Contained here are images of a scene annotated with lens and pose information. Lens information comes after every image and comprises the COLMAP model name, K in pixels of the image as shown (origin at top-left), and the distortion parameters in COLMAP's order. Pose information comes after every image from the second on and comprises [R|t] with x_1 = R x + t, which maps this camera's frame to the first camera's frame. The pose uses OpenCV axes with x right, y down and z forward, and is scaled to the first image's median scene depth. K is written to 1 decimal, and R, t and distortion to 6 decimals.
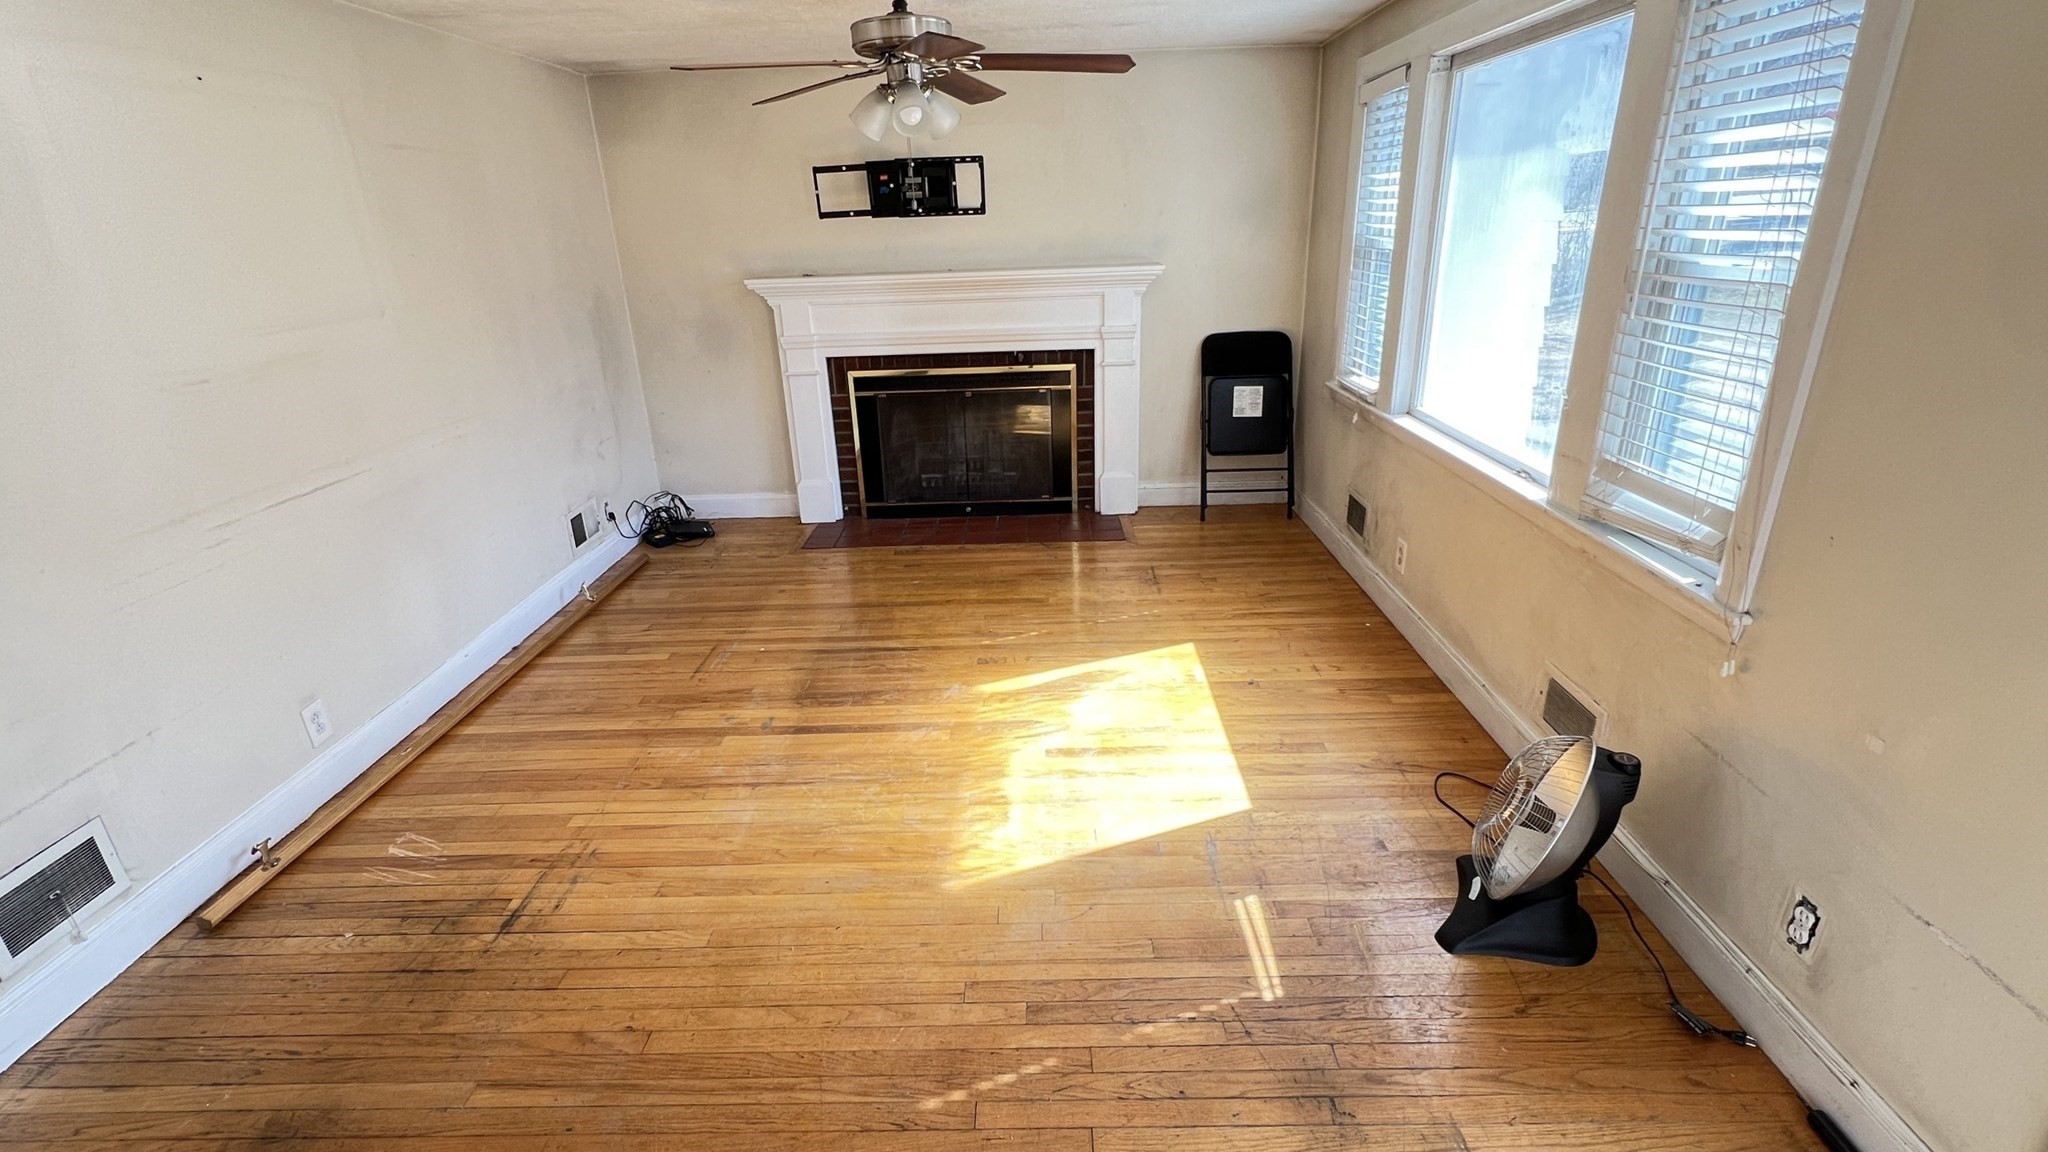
lens RADIAL K [[852.5, 0, 1029.8], [0, 852.5, 561.7], [0, 0, 1]] dist [0.000350, 0.000632]
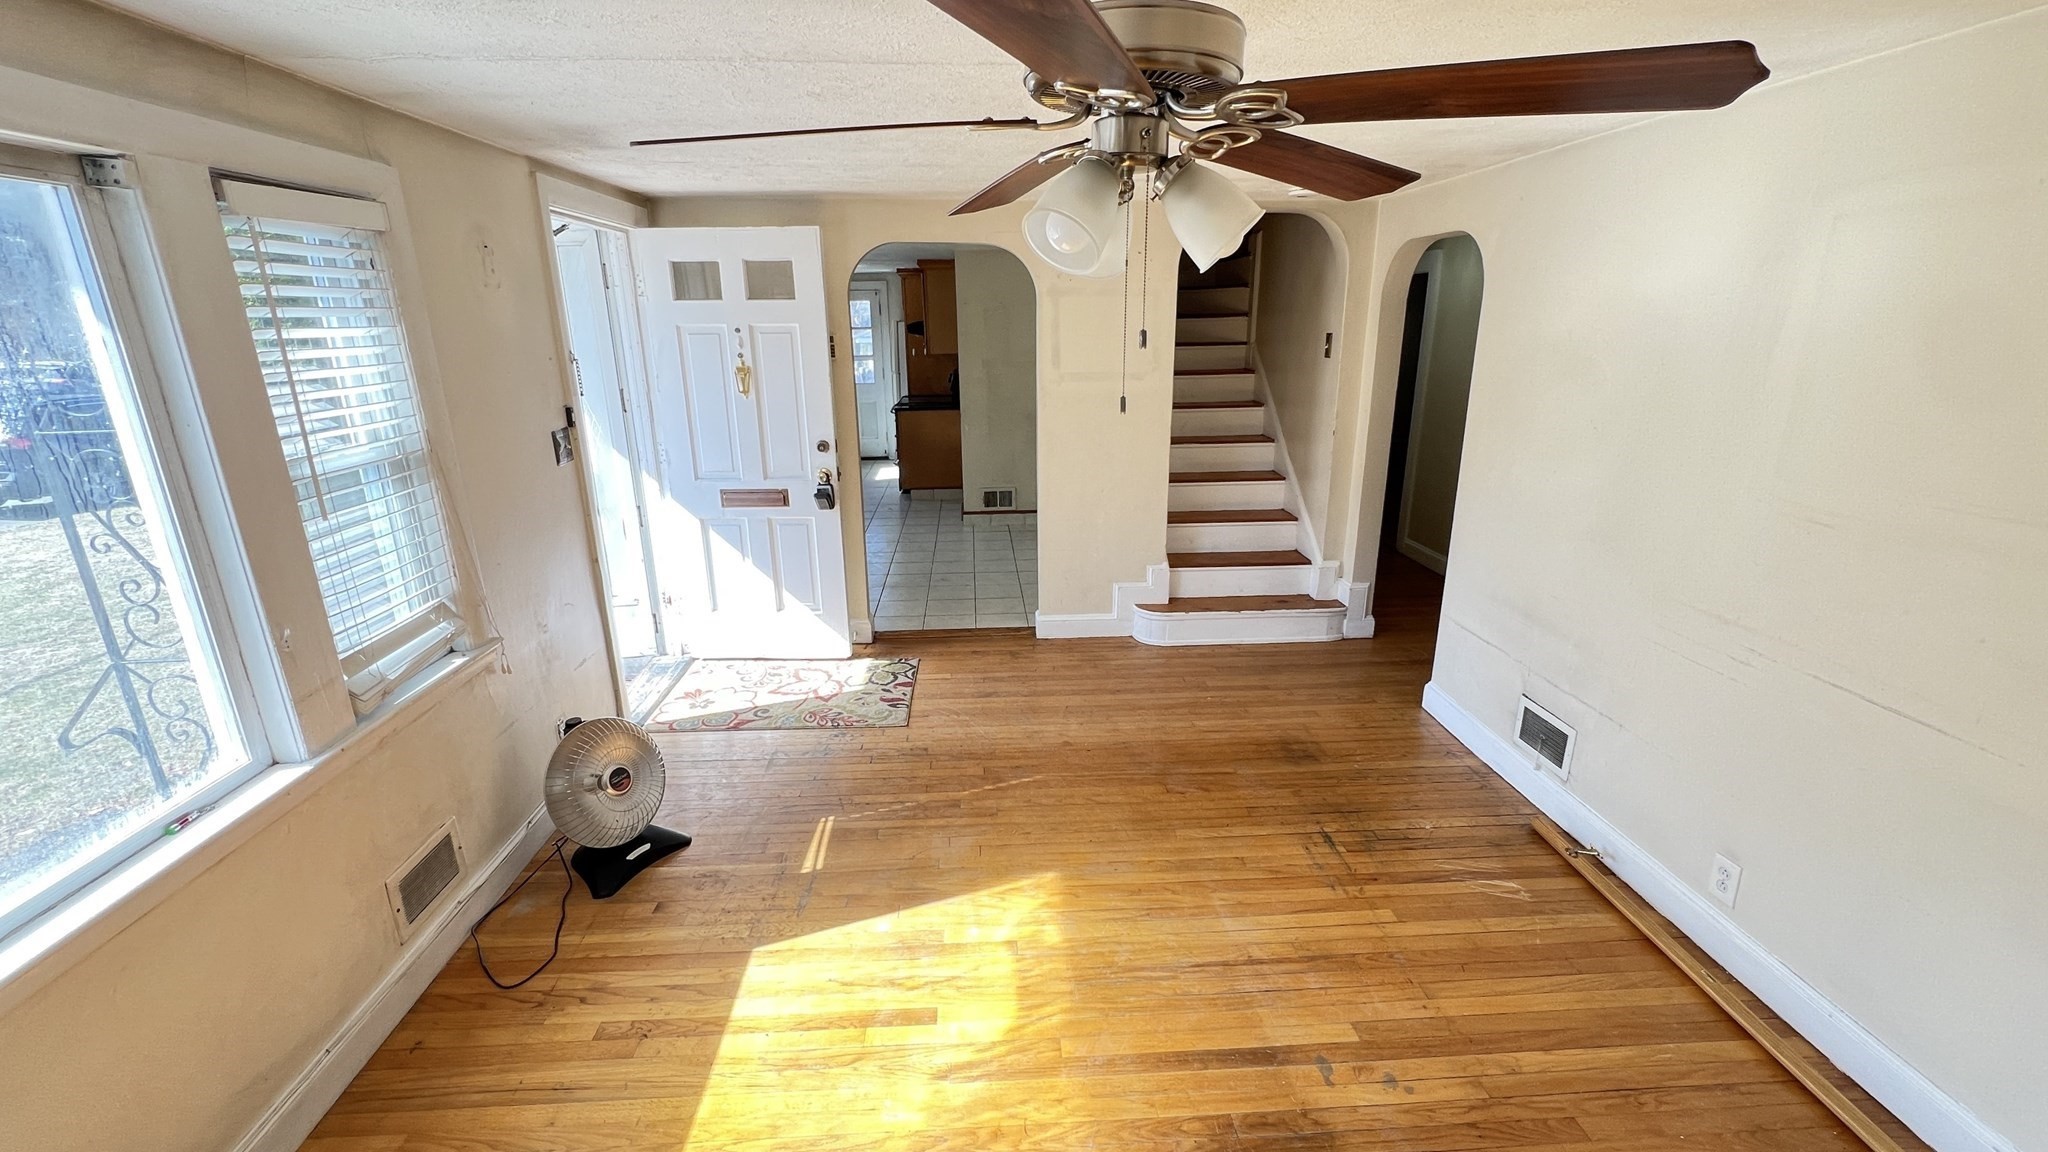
lens RADIAL K [[852.5, 0, 1021.2], [0, 852.5, 587.5], [0, 0, 1]] dist [0.000350, 0.000632]
pose [[-0.997097, 0.062090, -0.044071, -0.056246], [0.019171, 0.764883, 0.643884, -0.672790], [0.073688, 0.641170, -0.763853, 1.468878]]
